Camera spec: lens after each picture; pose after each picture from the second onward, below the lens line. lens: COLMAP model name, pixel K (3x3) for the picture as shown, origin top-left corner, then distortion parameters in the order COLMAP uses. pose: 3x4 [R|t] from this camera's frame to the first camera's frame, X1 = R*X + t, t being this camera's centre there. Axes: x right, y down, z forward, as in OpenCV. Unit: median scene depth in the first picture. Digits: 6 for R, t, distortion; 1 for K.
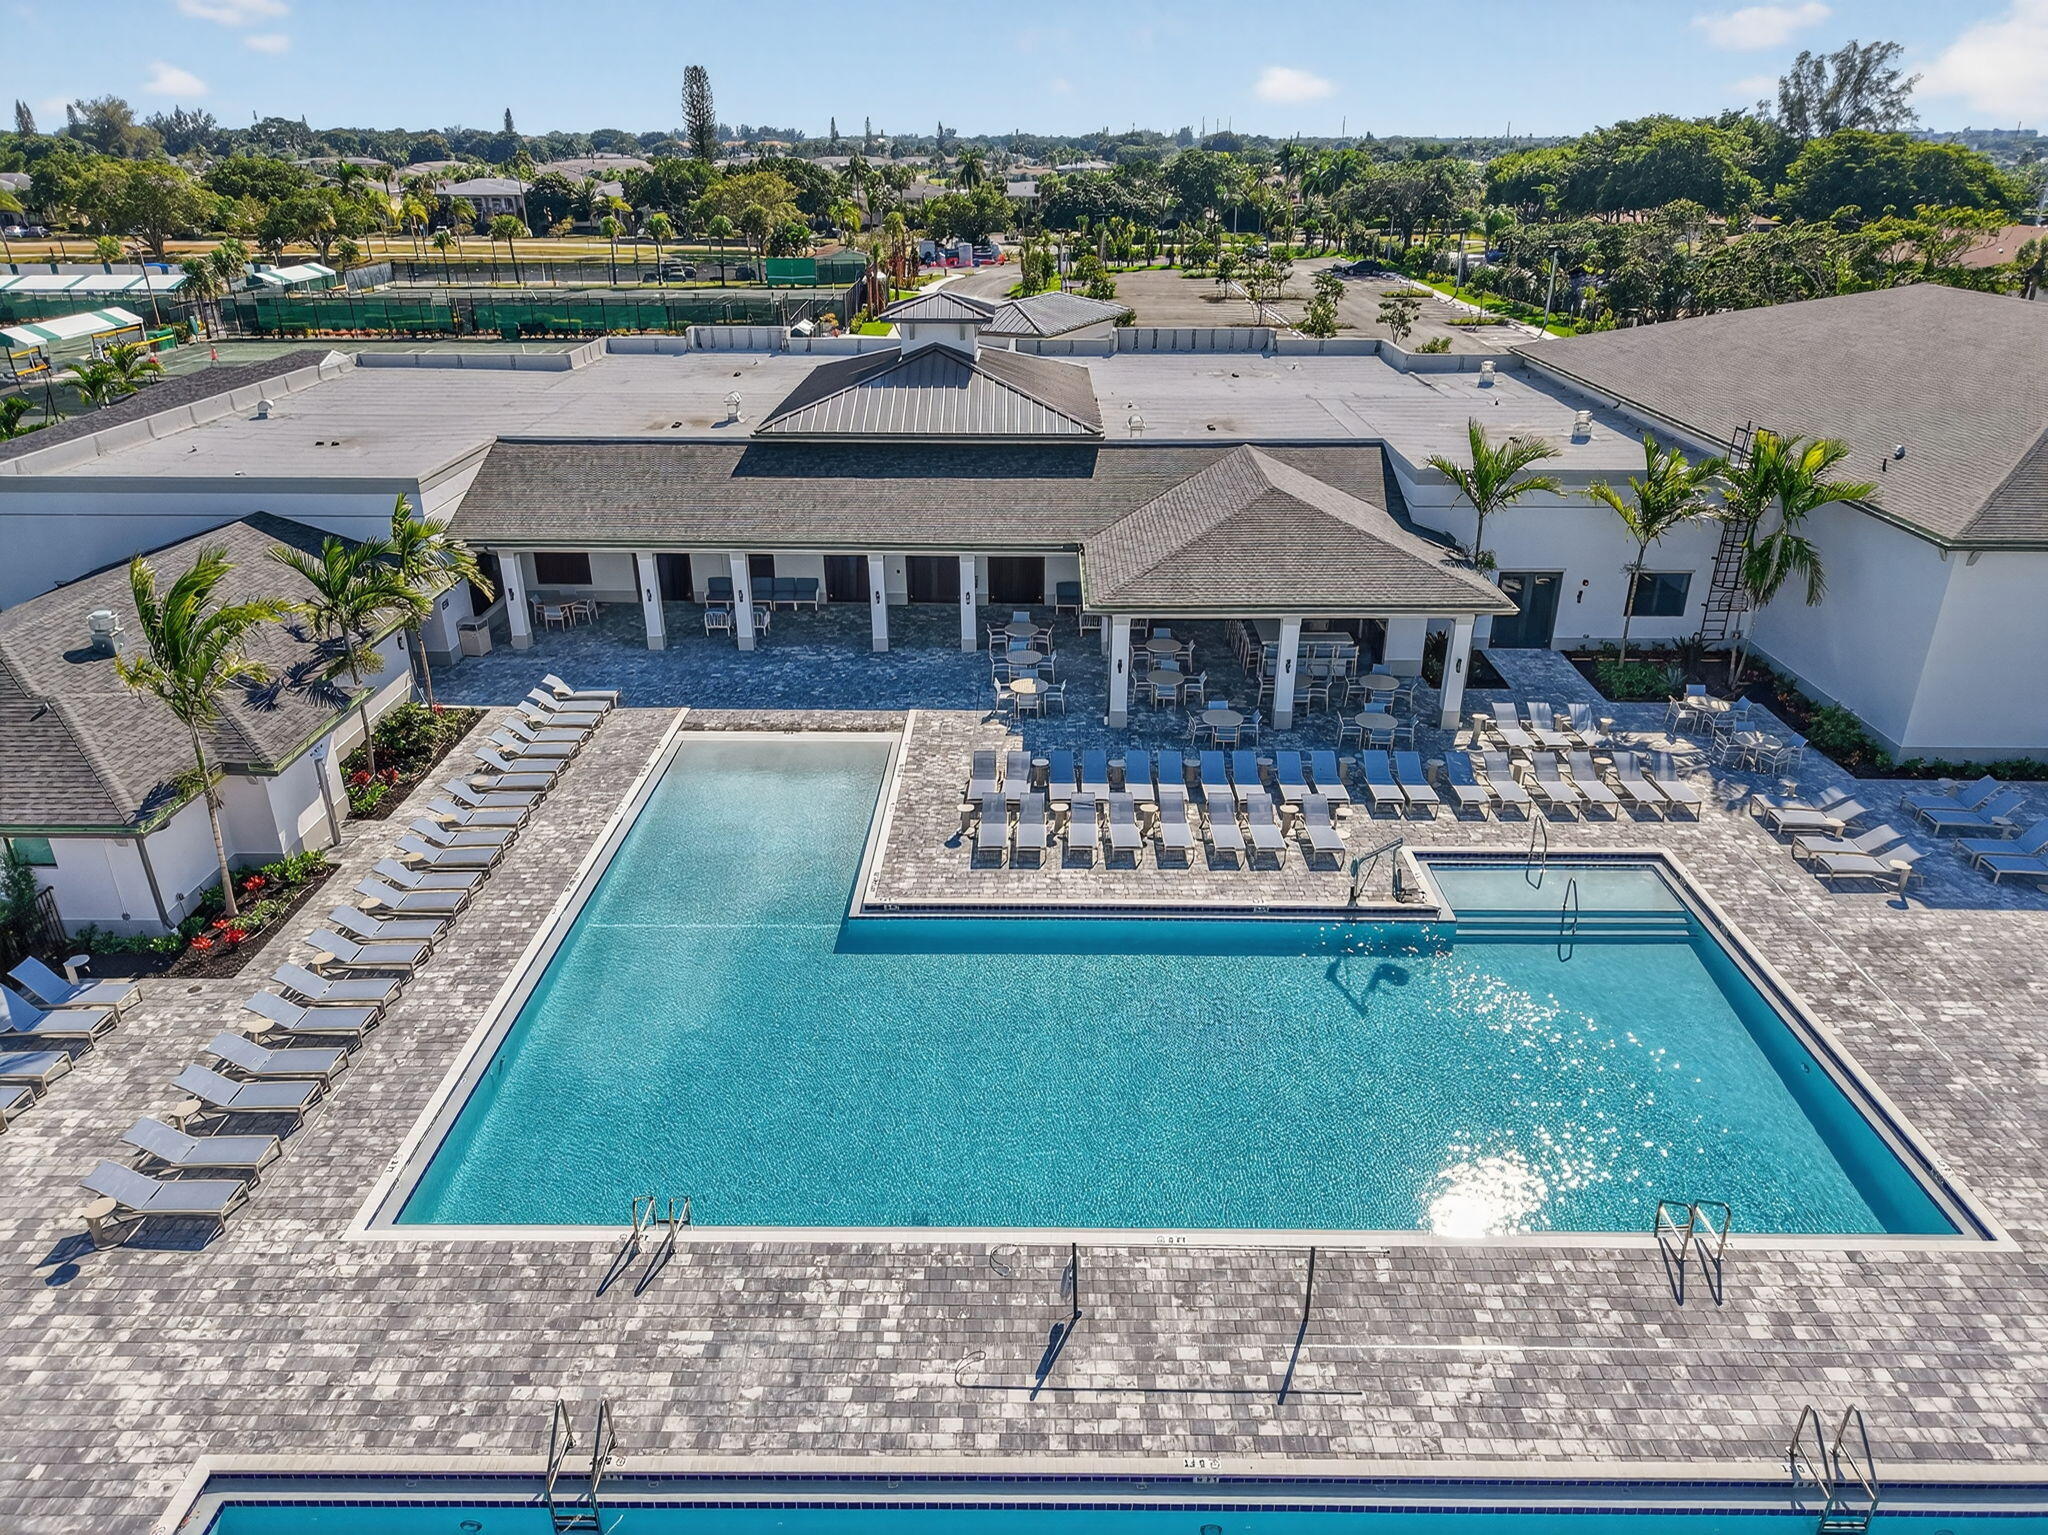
lens RADIAL K [[1397.1, 0, 1025.6], [0, 1397.1, 769.6], [0, 0, 1]] dist [0.003045, 0.001100]
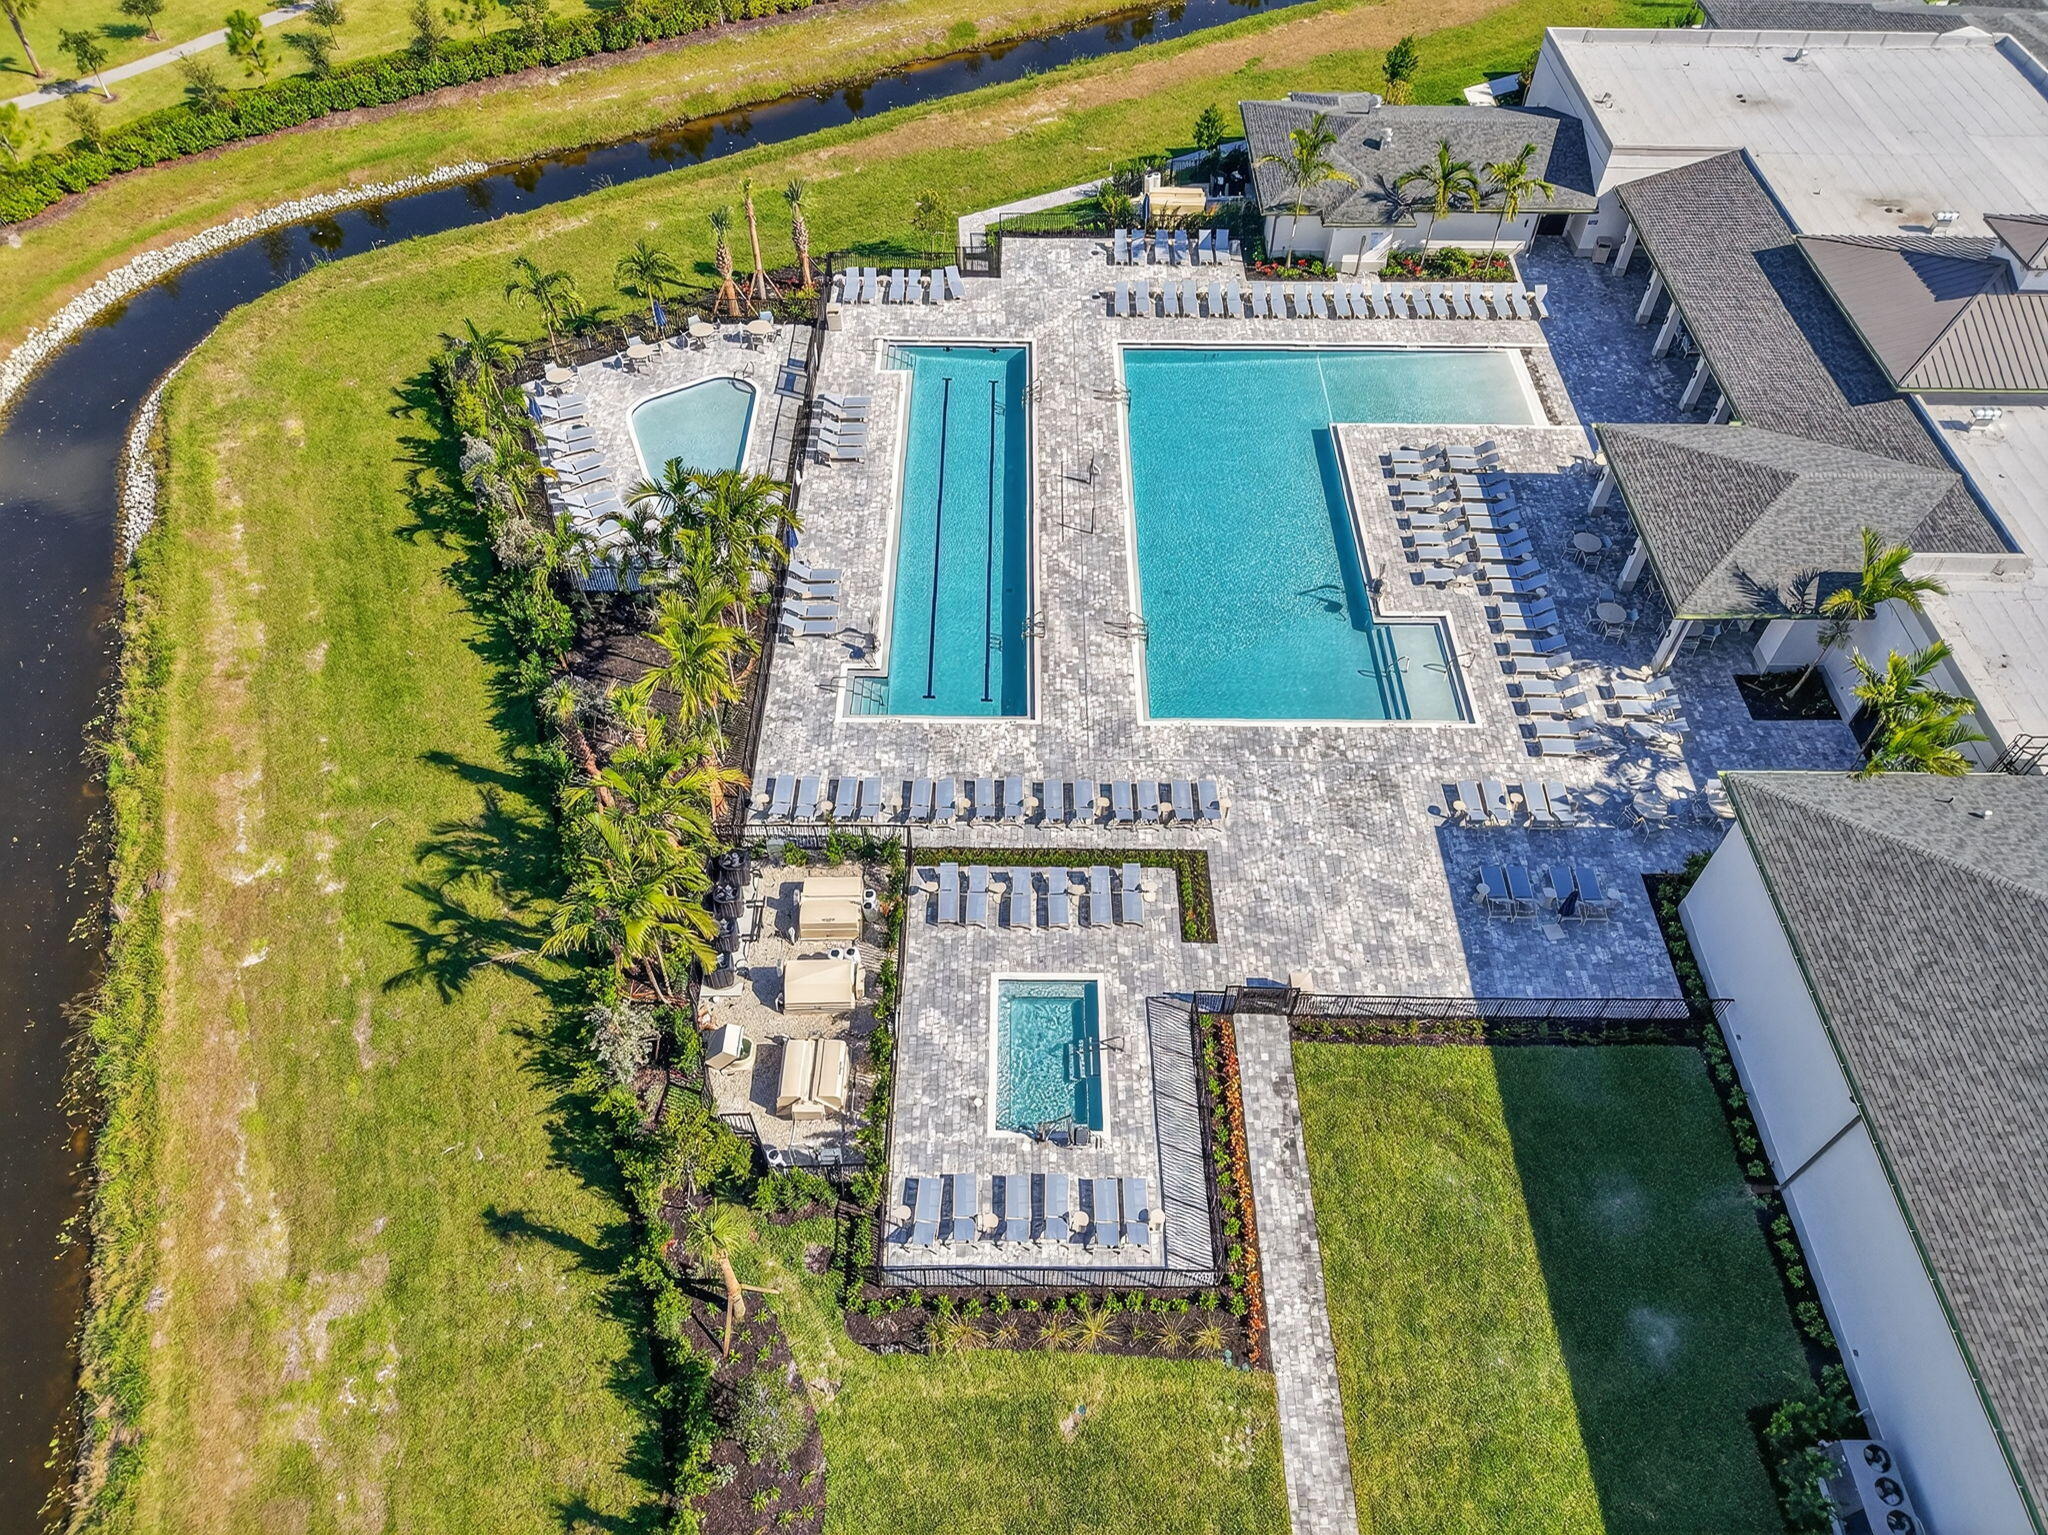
lens RADIAL K [[1397.1, 0, 1025.1], [0, 1397.1, 767.2], [0, 0, 1]] dist [0.003045, 0.001100]
pose [[0.001388, 0.774529, -0.632537, 1.559999], [-0.409186, 0.577599, 0.706361, -0.870254], [0.912450, 0.257844, 0.317728, 0.006061]]
